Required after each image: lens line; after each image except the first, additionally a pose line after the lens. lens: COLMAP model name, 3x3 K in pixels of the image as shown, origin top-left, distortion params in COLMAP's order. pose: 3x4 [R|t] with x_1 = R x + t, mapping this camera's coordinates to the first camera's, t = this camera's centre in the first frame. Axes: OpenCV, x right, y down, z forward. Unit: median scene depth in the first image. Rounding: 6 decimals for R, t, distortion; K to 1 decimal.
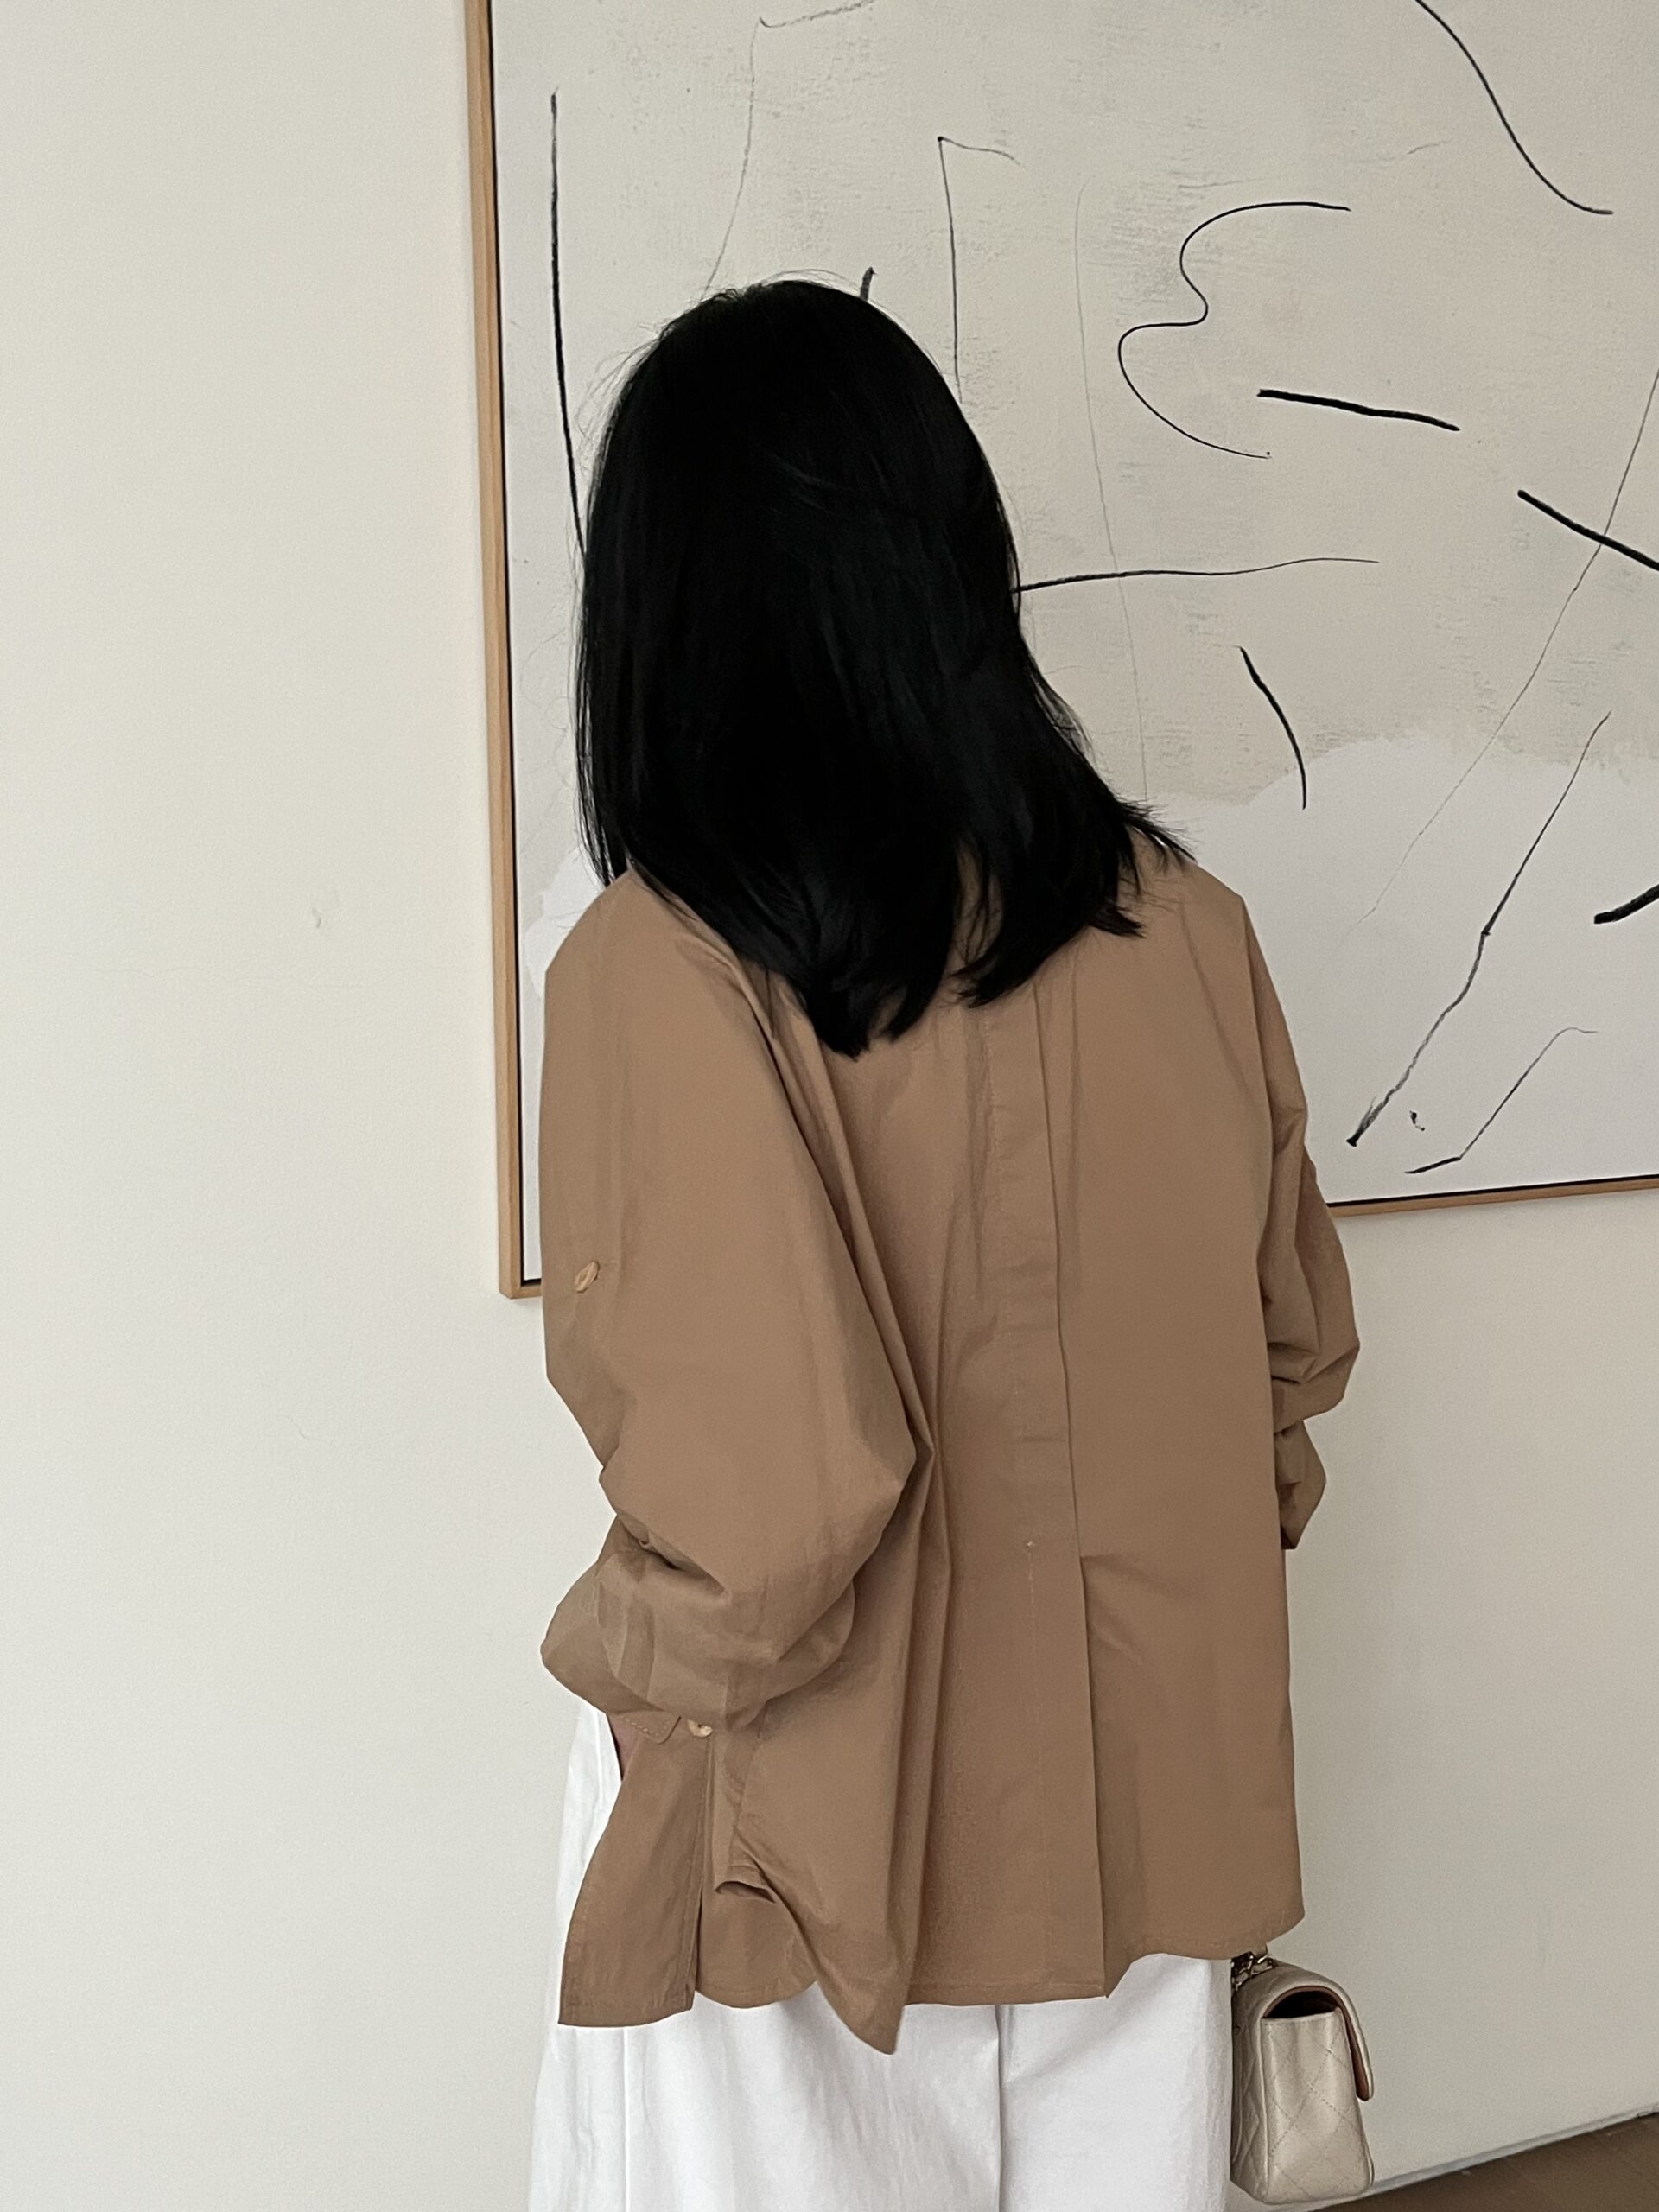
lens RADIAL K [[2377.2, 0, 837.9], [0, 2377.2, 1106.7], [0, 0, 1]] dist [0.005067, 0.000000]
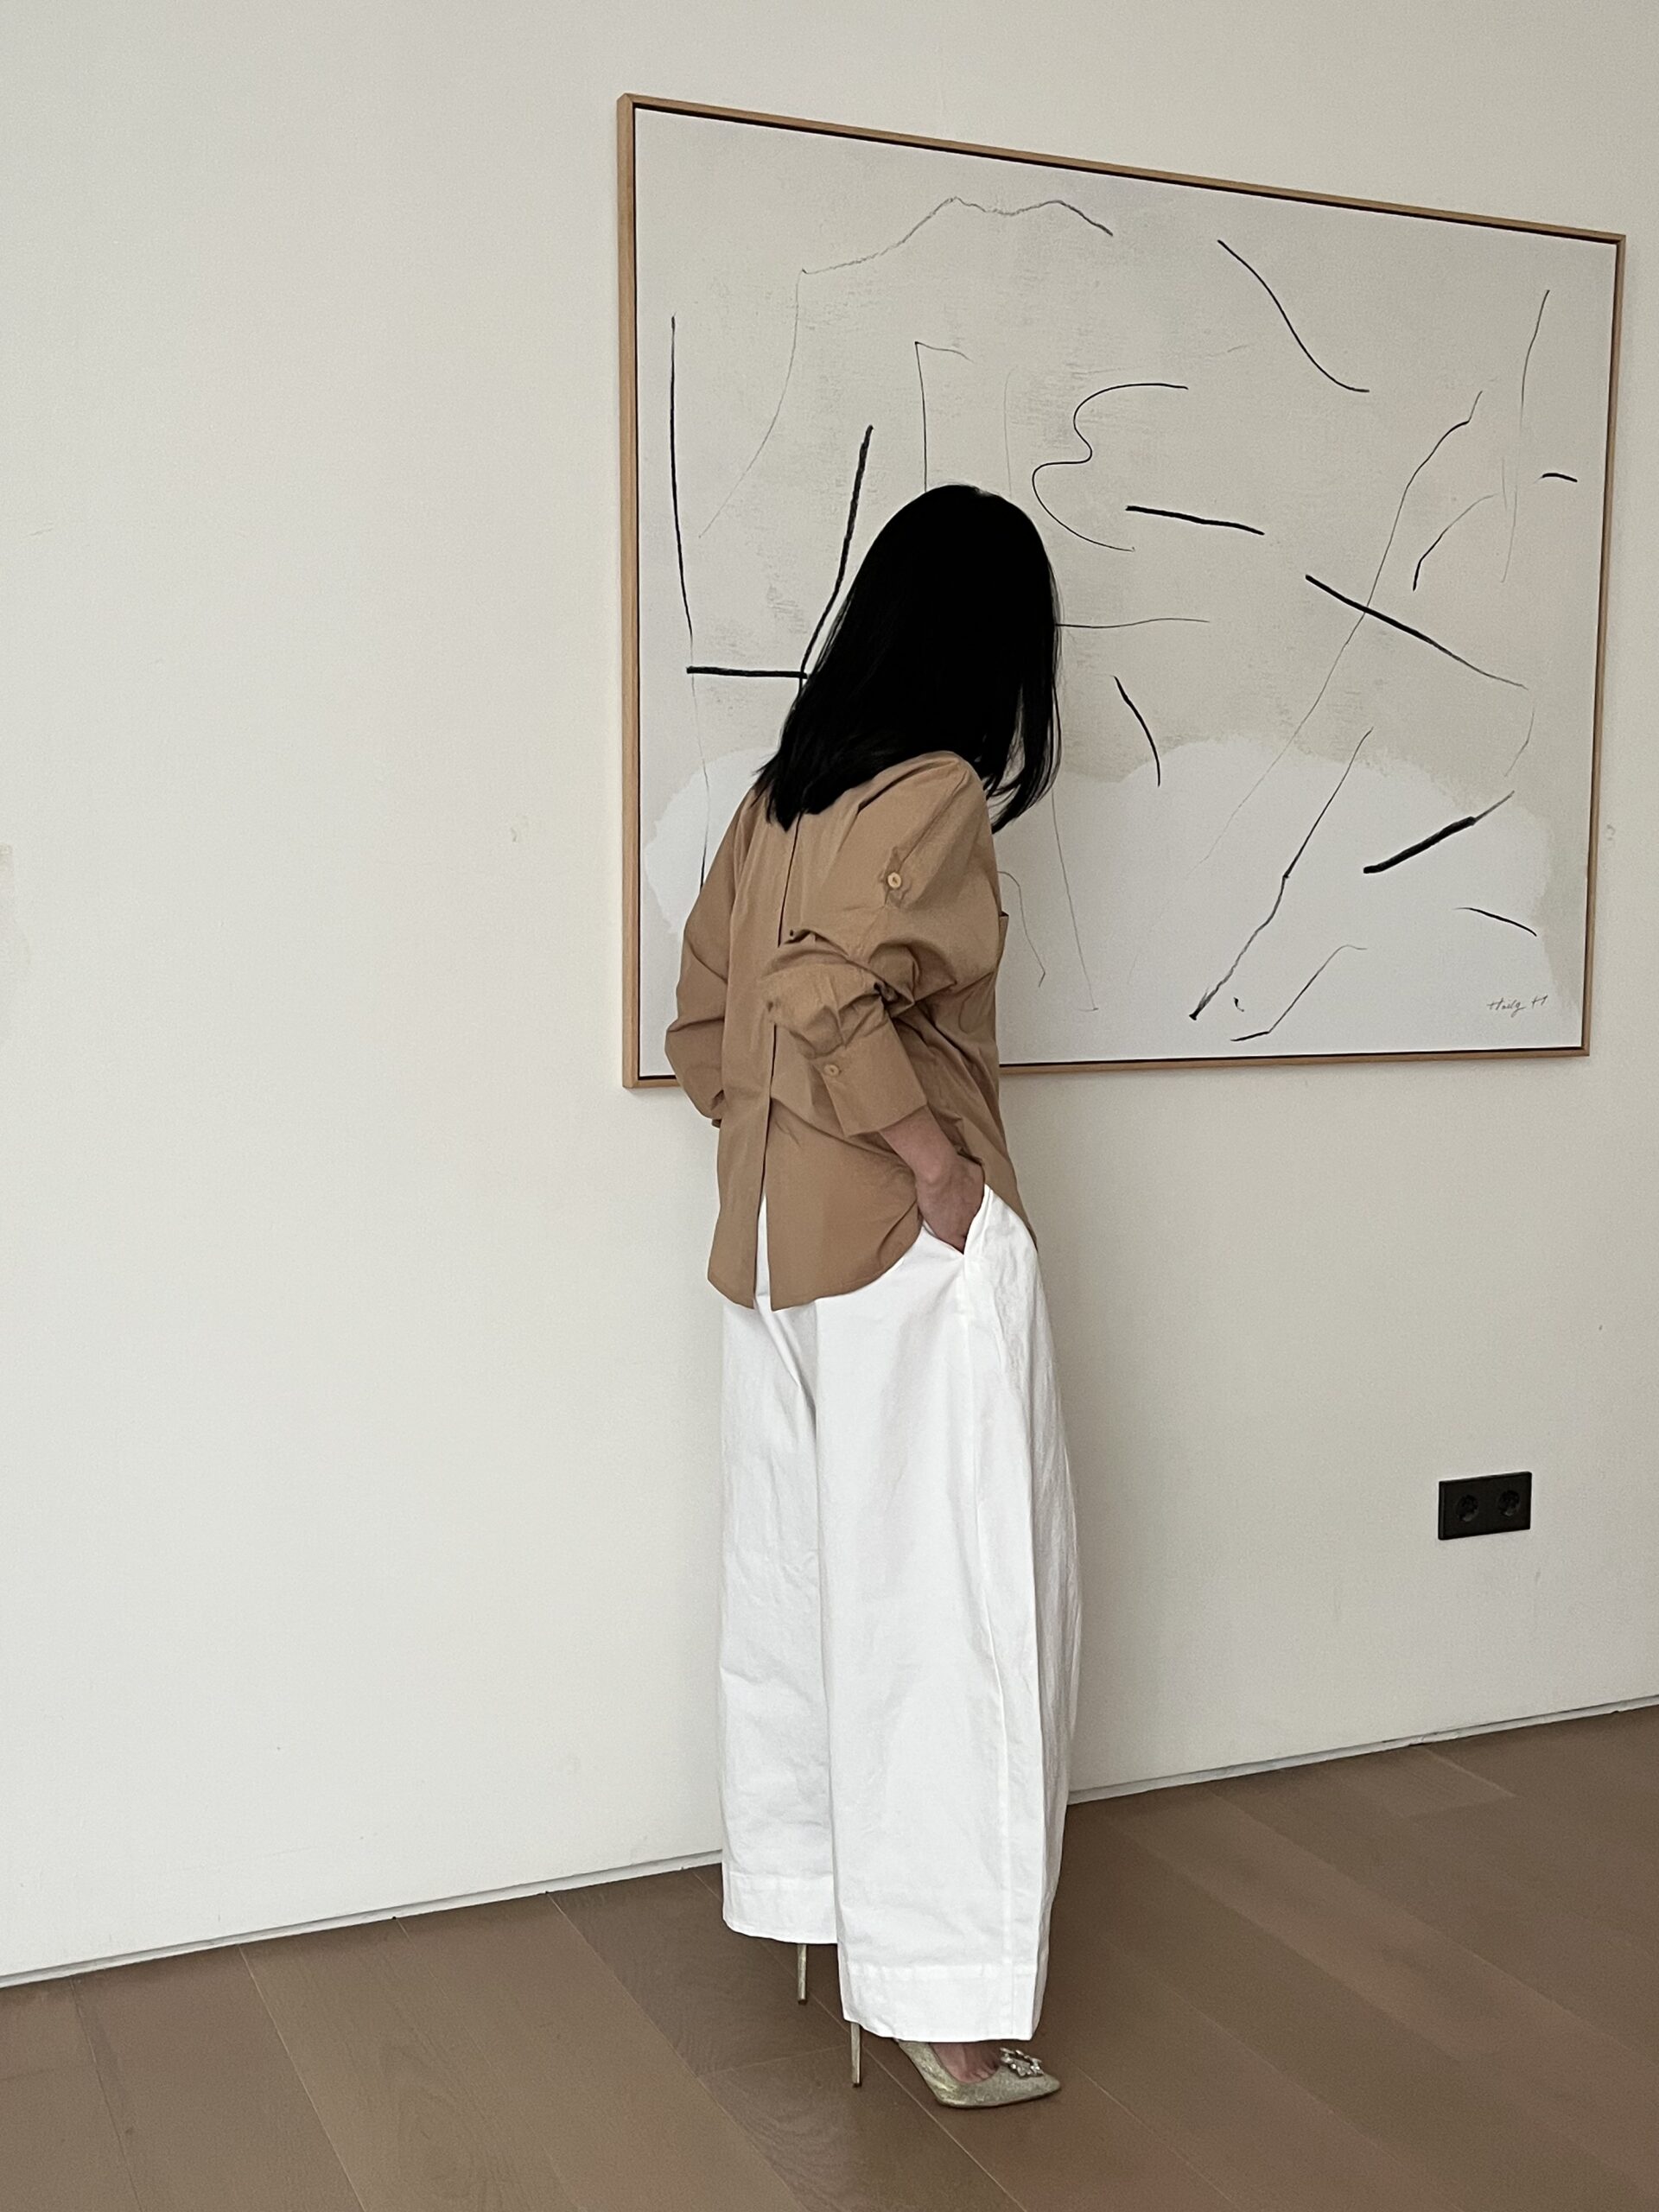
lens RADIAL K [[2377.2, 0, 822.7], [0, 2377.2, 1103.5], [0, 0, 1]] dist [0.005067, 0.000000]
pose [[0.999882, 0.008504, 0.012797, -0.029546], [-0.007964, 0.999099, -0.041686, 0.133277], [-0.013140, 0.041579, 0.999049, -0.459840]]
